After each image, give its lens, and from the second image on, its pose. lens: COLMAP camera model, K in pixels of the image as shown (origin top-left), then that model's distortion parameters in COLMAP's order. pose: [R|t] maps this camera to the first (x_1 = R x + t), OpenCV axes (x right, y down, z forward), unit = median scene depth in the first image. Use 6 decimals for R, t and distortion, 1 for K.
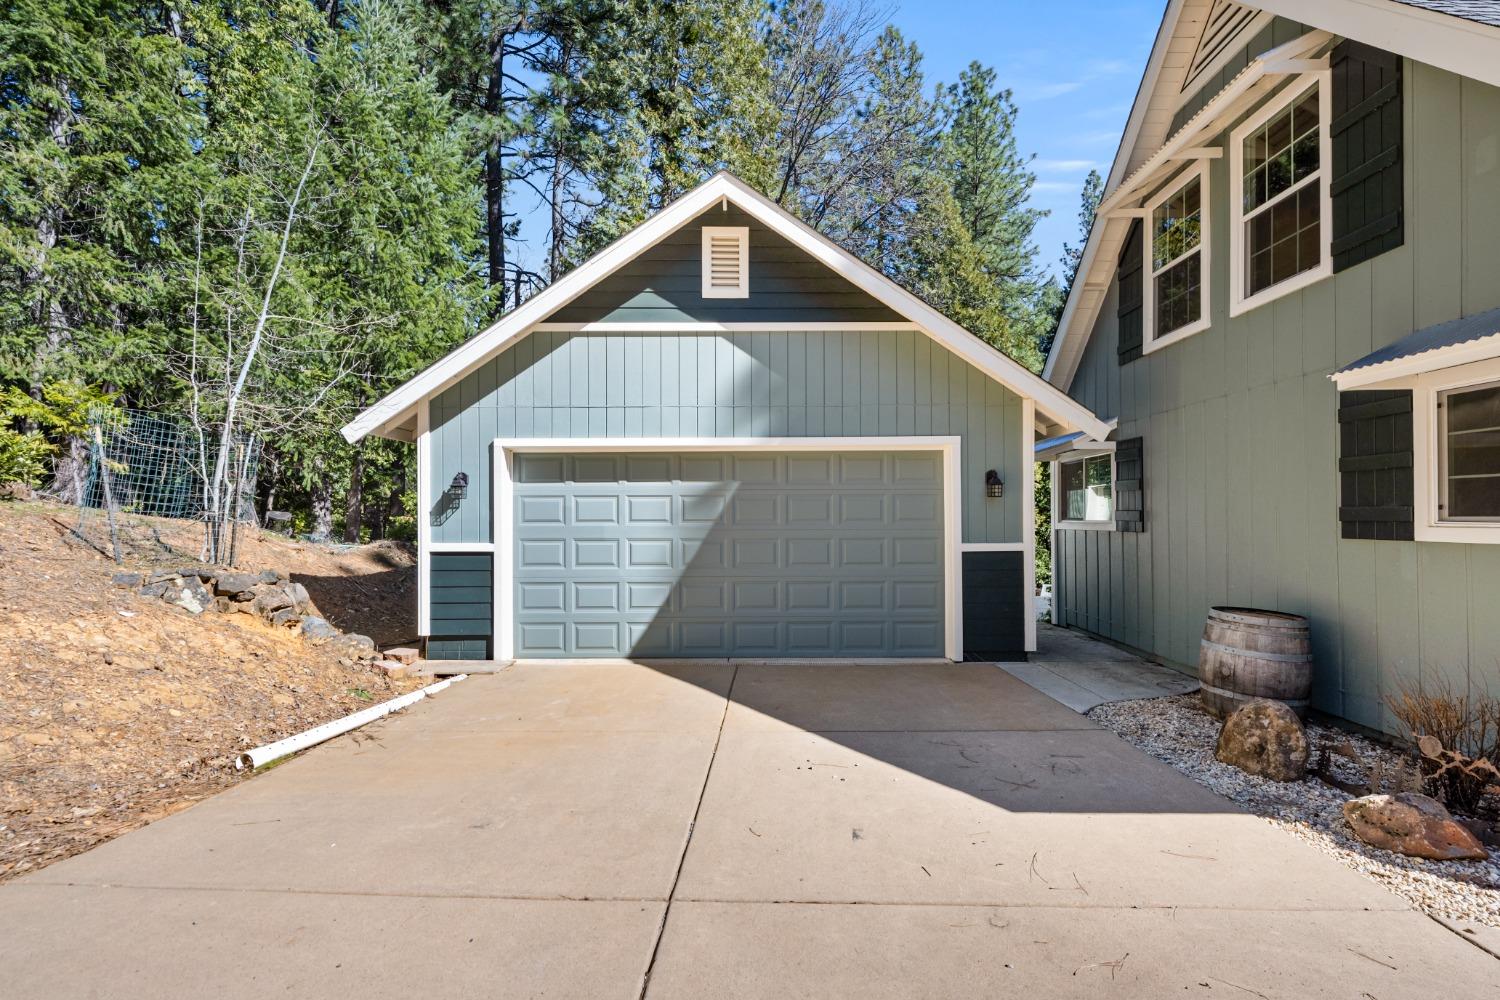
lens RADIAL K [[667.9, 0, 760.3], [0, 667.9, 520.0], [0, 0, 1]] dist [-0.007729, -0.000079]
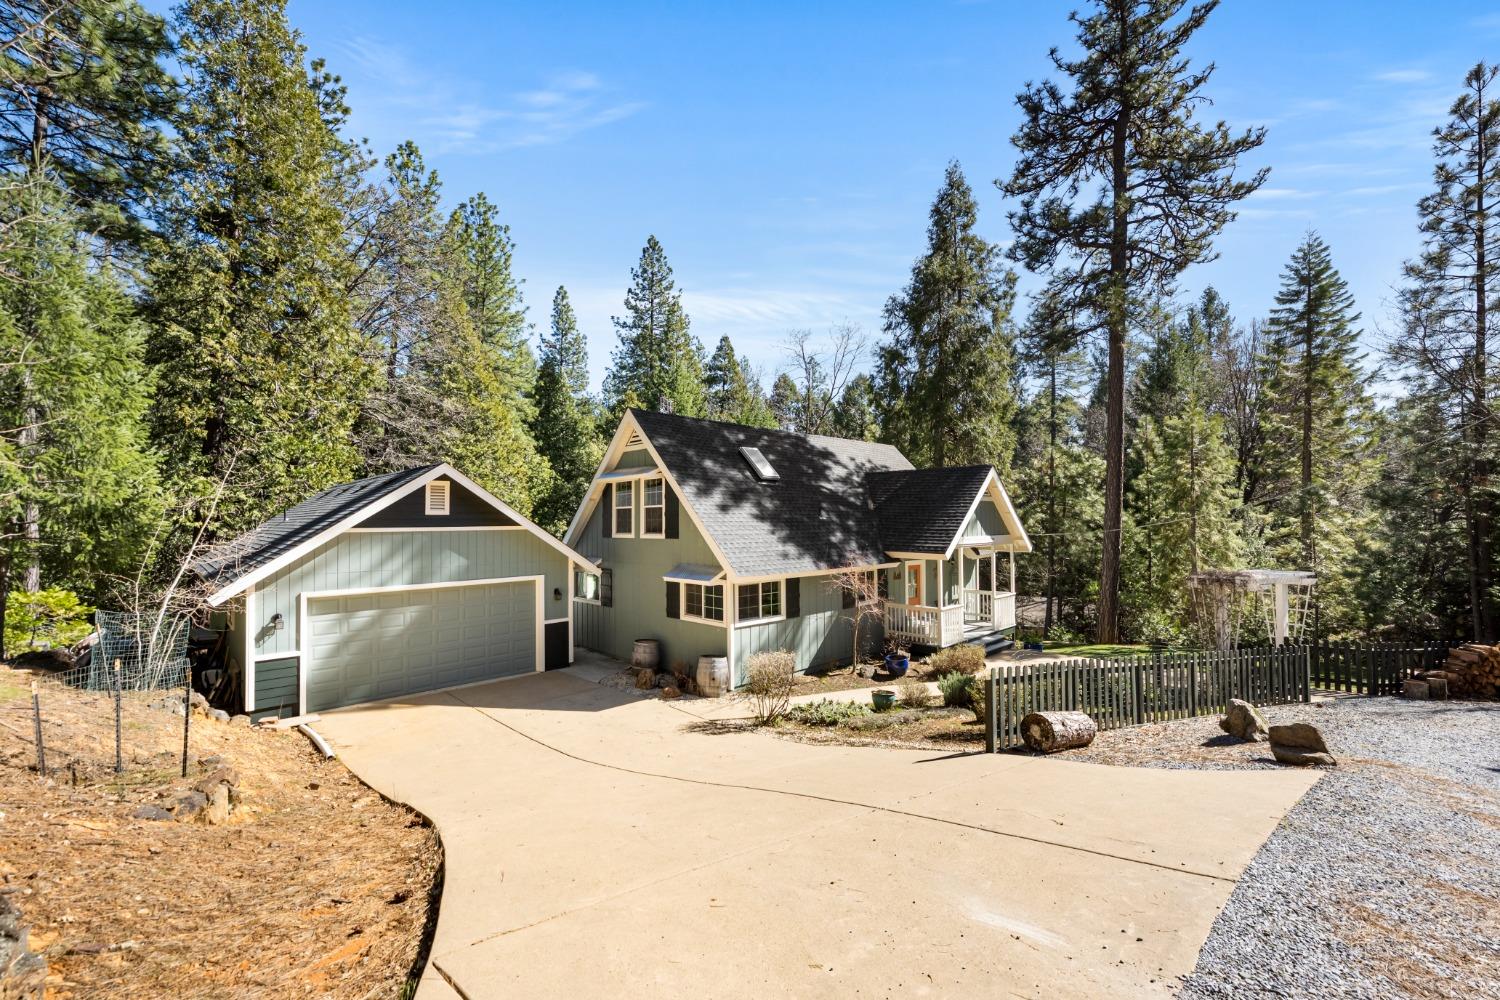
lens RADIAL K [[596.0, 0, 743.2], [0, 596.0, 506.6], [0, 0, 1]] dist [0.001175, 0.000670]
pose [[0.714026, 0.018500, 0.699874, -0.675469], [0.006562, 0.999430, -0.033113, -0.292740], [-0.700088, 0.028236, 0.713498, -0.997795]]
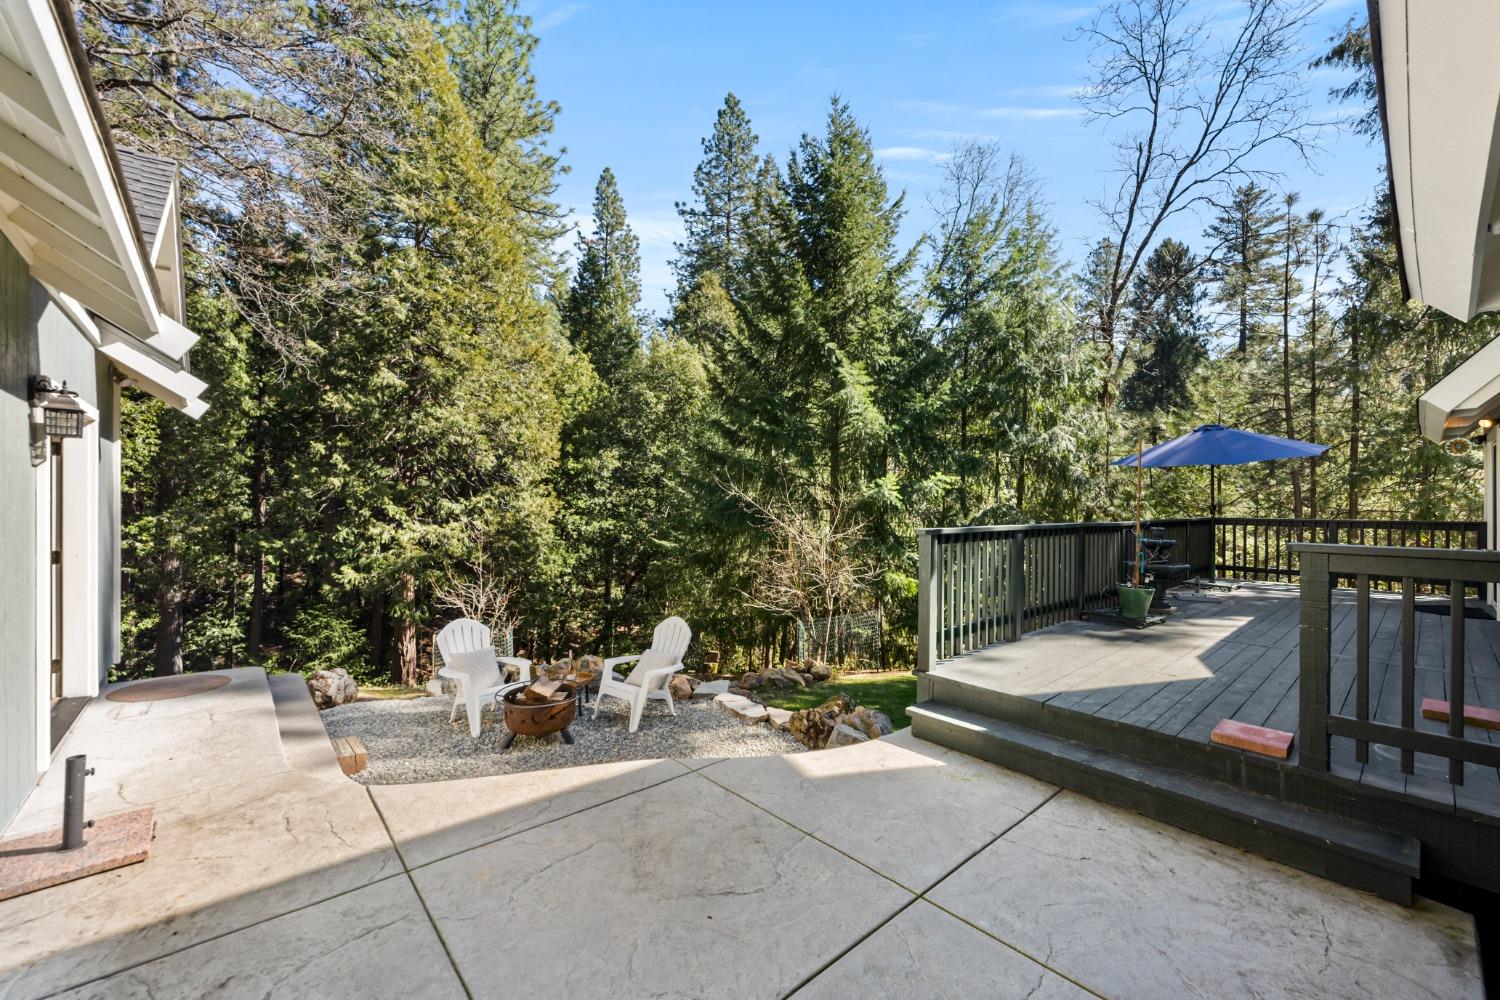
lens RADIAL K [[596.0, 0, 743.2], [0, 596.0, 506.6], [0, 0, 1]] dist [0.001175, 0.000670]
pose [[0.756803, 0.002634, 0.653638, 0.552436], [-0.002252, 0.999996, -0.001422, 0.014907], [-0.653639, -0.000396, 0.756806, 1.485202]]
